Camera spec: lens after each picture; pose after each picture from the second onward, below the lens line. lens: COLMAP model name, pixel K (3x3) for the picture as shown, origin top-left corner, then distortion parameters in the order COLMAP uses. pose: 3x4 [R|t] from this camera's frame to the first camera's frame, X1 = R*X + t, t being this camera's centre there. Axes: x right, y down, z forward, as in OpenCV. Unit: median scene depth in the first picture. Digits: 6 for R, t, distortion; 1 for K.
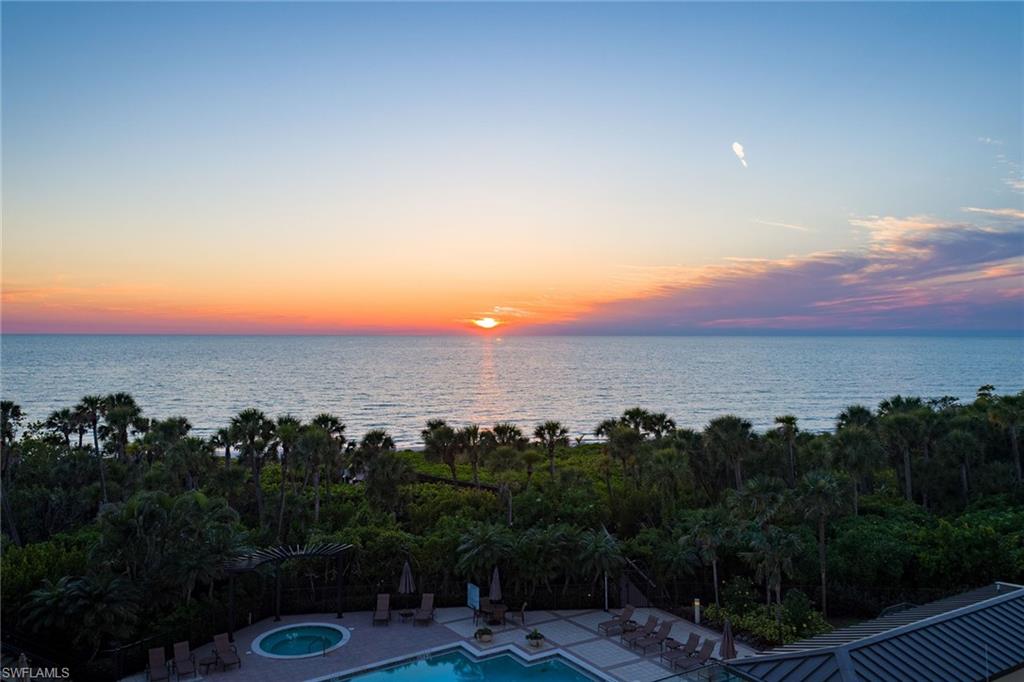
lens RADIAL K [[809.9, 0, 511.4], [0, 809.9, 367.3], [0, 0, 1]] dist [0.040137, 0.010507]
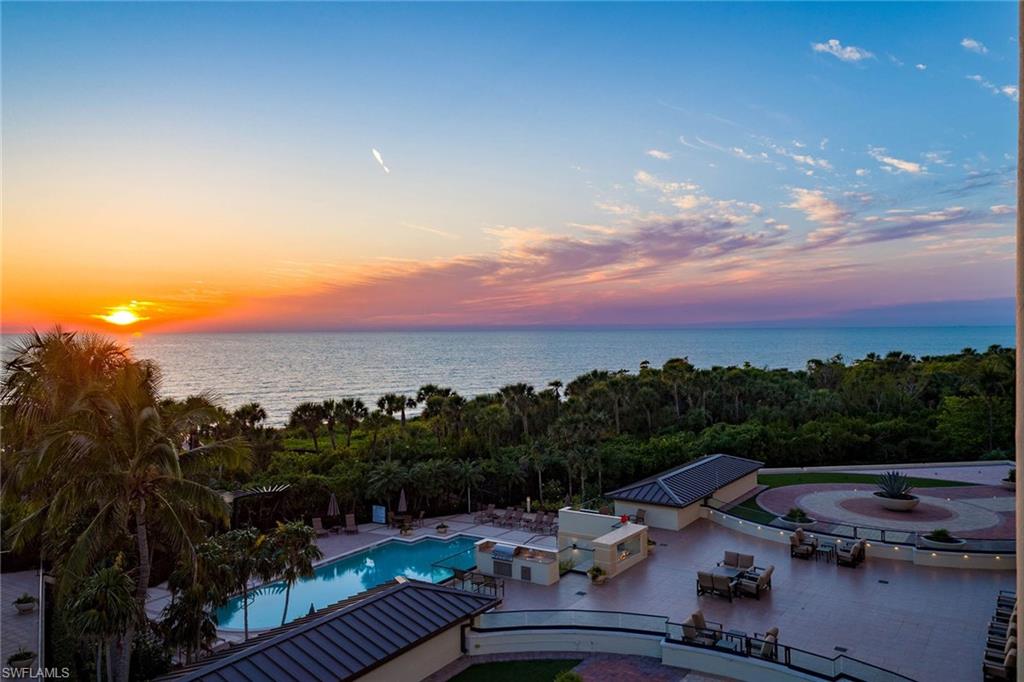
lens RADIAL K [[809.9, 0, 487.8], [0, 809.9, 372.5], [0, 0, 1]] dist [0.040137, 0.010507]
pose [[0.914465, -0.029154, 0.403614, -0.291492], [0.024251, 0.999557, 0.017254, 0.010755], [-0.403938, -0.005990, 0.914767, -0.246105]]
